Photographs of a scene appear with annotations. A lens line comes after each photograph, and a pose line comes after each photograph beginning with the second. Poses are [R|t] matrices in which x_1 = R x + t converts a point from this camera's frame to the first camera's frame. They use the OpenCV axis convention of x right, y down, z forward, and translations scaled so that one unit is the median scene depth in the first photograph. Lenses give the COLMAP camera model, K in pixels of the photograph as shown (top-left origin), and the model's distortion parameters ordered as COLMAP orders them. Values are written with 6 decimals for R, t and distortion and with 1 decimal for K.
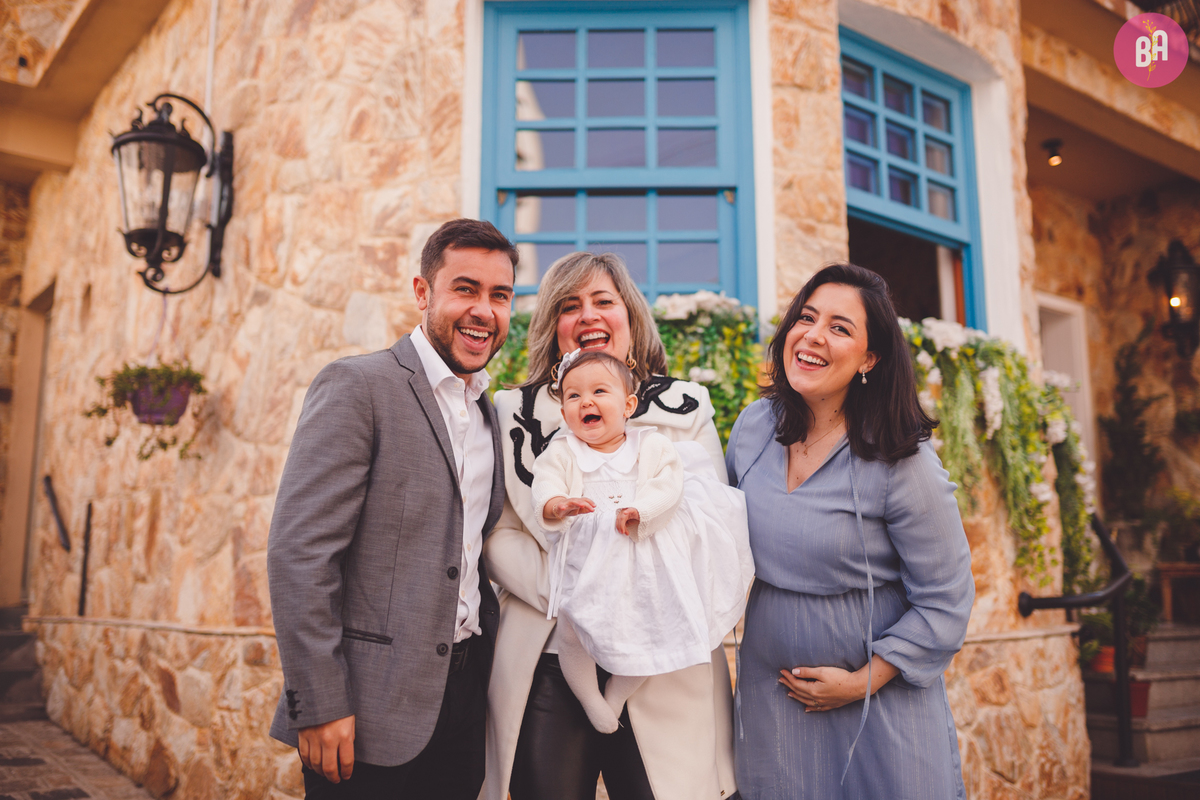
lens RADIAL K [[1123.5, 0, 600.3], [0, 1123.5, 381.7], [0, 0, 1]] dist [-0.017540, 0.005963]
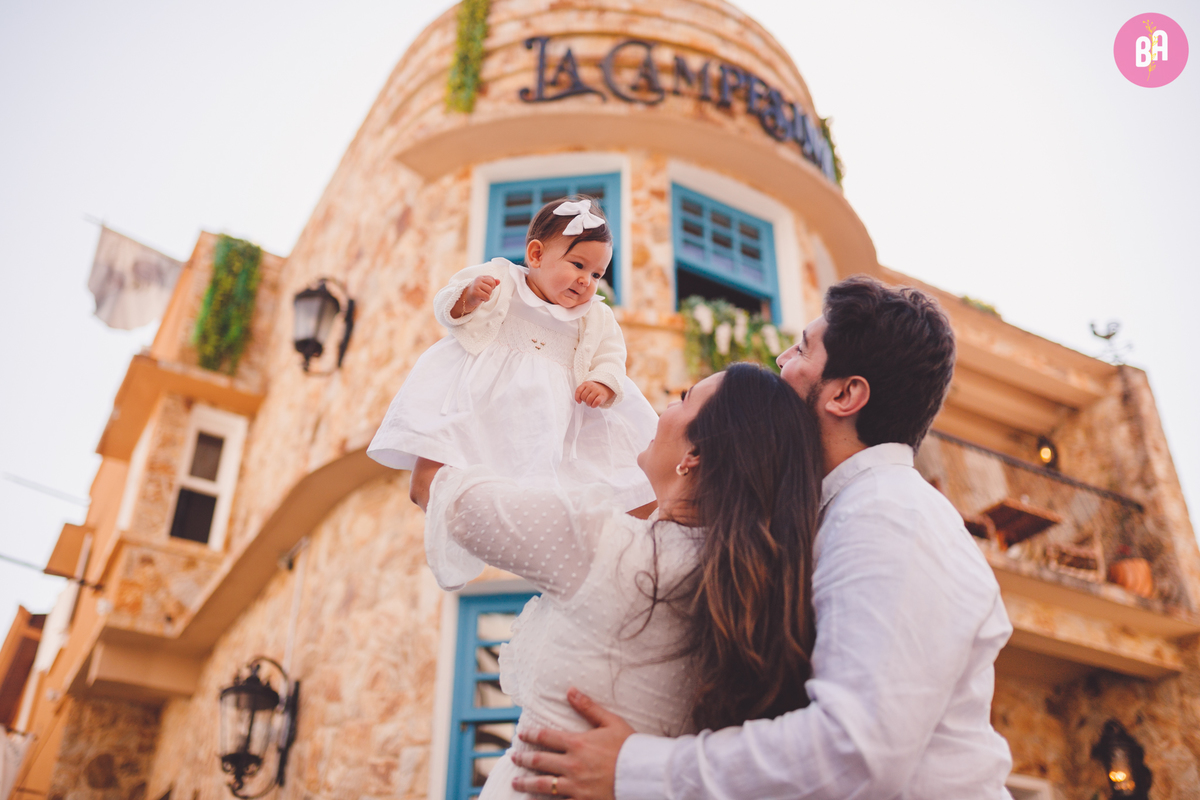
lens RADIAL K [[1193.1, 0, 600.0], [0, 1193.1, 400.0], [0, 0, 1]] dist [-0.015584, 0.002385]
pose [[0.992035, -0.064393, -0.108260, 0.277077], [0.019195, 0.926701, -0.375309, 0.029933], [0.124492, 0.370242, 0.920556, -0.568016]]
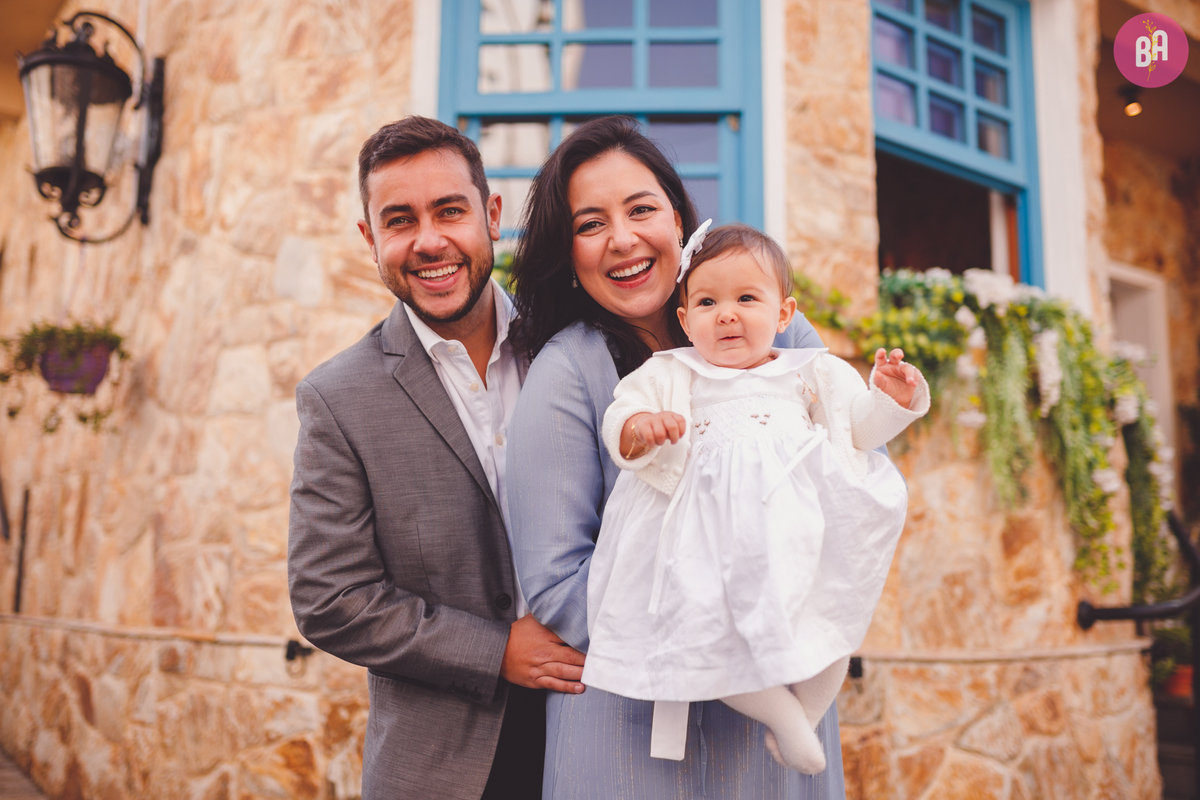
lens RADIAL K [[1193.1, 0, 600.0], [0, 1193.1, 400.0], [0, 0, 1]] dist [-0.015584, 0.002385]
pose [[0.999361, 0.007704, -0.034892, 0.045850], [-0.006967, 0.999751, 0.021215, 0.021510], [0.035047, -0.020958, 0.999166, 0.100953]]
